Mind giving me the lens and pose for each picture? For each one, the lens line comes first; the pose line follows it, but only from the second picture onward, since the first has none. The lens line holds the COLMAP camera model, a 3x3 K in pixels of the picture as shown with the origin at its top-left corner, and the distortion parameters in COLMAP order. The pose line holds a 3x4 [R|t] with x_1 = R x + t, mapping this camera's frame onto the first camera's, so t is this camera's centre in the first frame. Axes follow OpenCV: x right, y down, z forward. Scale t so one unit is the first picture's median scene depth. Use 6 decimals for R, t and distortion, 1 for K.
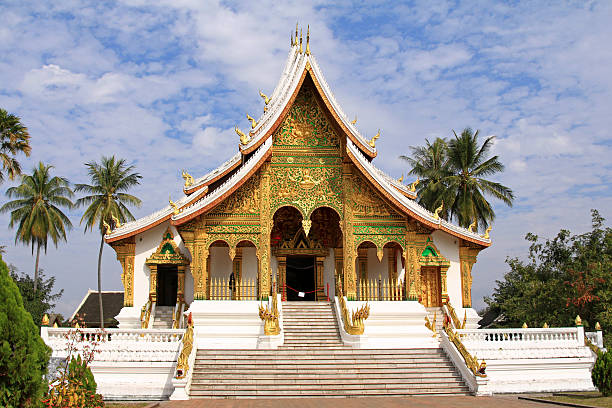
lens RADIAL K [[663.2, 0, 301.9], [0, 663.2, 207.5], [0, 0, 1]] dist [-0.075800, 0.000000]
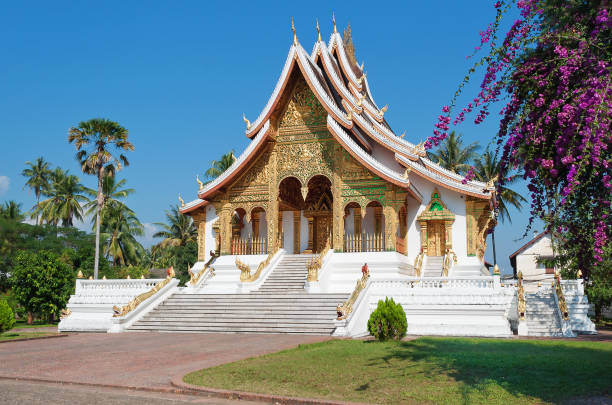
lens RADIAL K [[562.2, 0, 330.1], [0, 562.2, 216.0], [0, 0, 1]] dist [0.087864, 0.000000]
pose [[0.928332, -0.047522, -0.368703, 0.424958], [0.075763, 0.995166, 0.062492, 0.010942], [0.363951, -0.085948, 0.927444, 0.064188]]
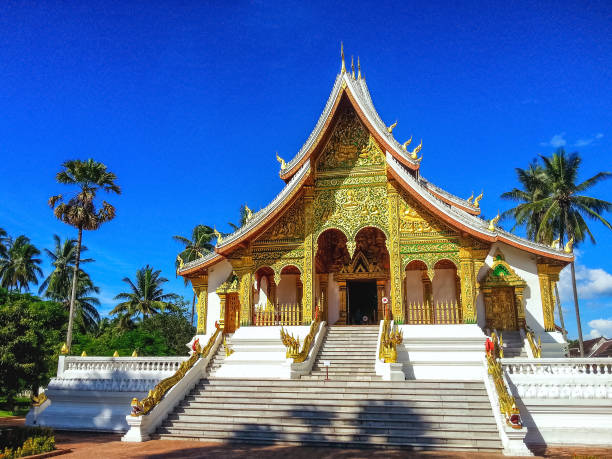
lens RADIAL K [[514.3, 0, 304.5], [0, 514.3, 234.4], [0, 0, 1]] dist [0.031966, -0.026538]
pose [[0.957394, -0.065273, -0.281310, 0.154540], [0.053280, 0.997323, -0.050080, 0.042704], [0.283826, 0.032958, 0.958309, 0.258292]]
